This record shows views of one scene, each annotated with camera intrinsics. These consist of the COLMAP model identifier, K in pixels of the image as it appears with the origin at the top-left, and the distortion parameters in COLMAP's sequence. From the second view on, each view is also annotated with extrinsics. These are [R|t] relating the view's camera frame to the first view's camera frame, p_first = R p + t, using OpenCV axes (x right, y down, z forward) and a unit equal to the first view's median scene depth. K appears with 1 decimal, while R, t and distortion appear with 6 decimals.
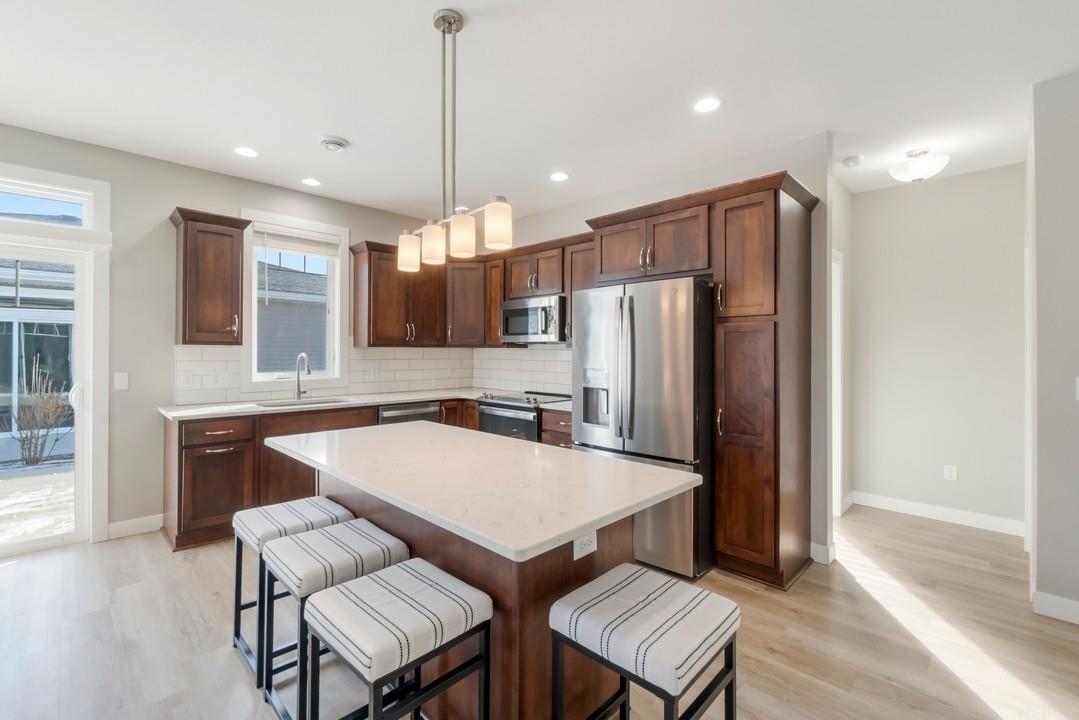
lens RADIAL K [[470.8, 0, 532.2], [0, 470.8, 348.7], [0, 0, 1]] dist [-0.004273, -0.000449]
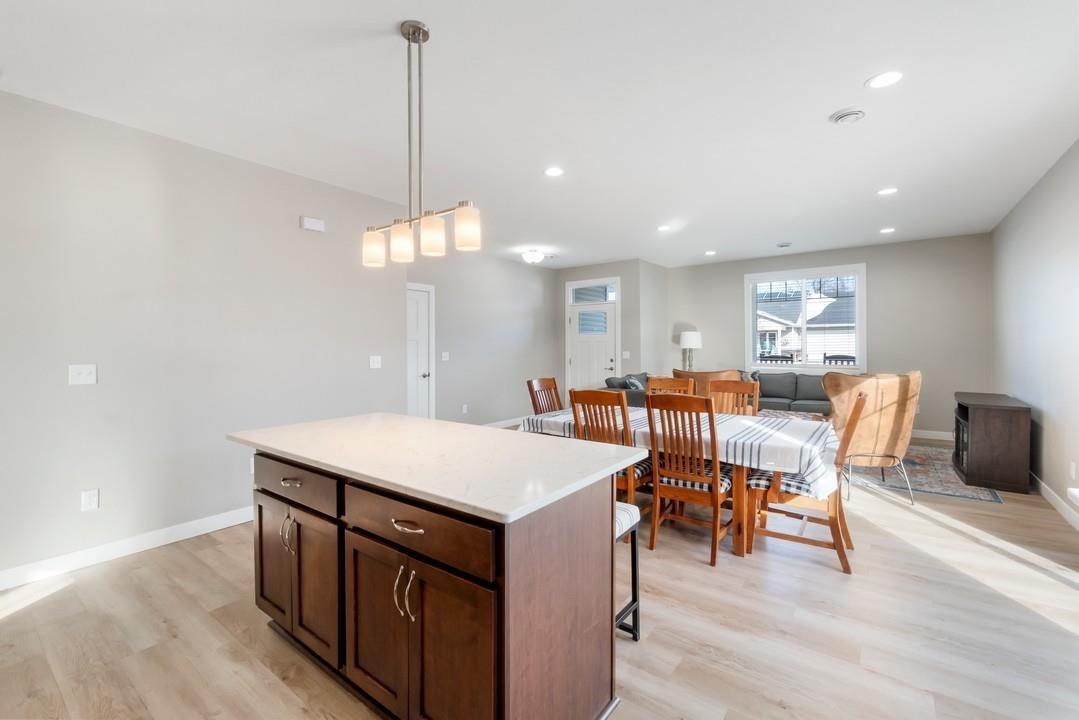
lens RADIAL K [[461.8, 0, 524.5], [0, 461.8, 354.7], [0, 0, 1]] dist [0.002053, -0.000022]
pose [[-0.993181, 0.003024, -0.116547, -0.165853], [0.001423, 0.999903, 0.013823, 0.008115], [0.116578, 0.013563, -0.993089, 1.155918]]
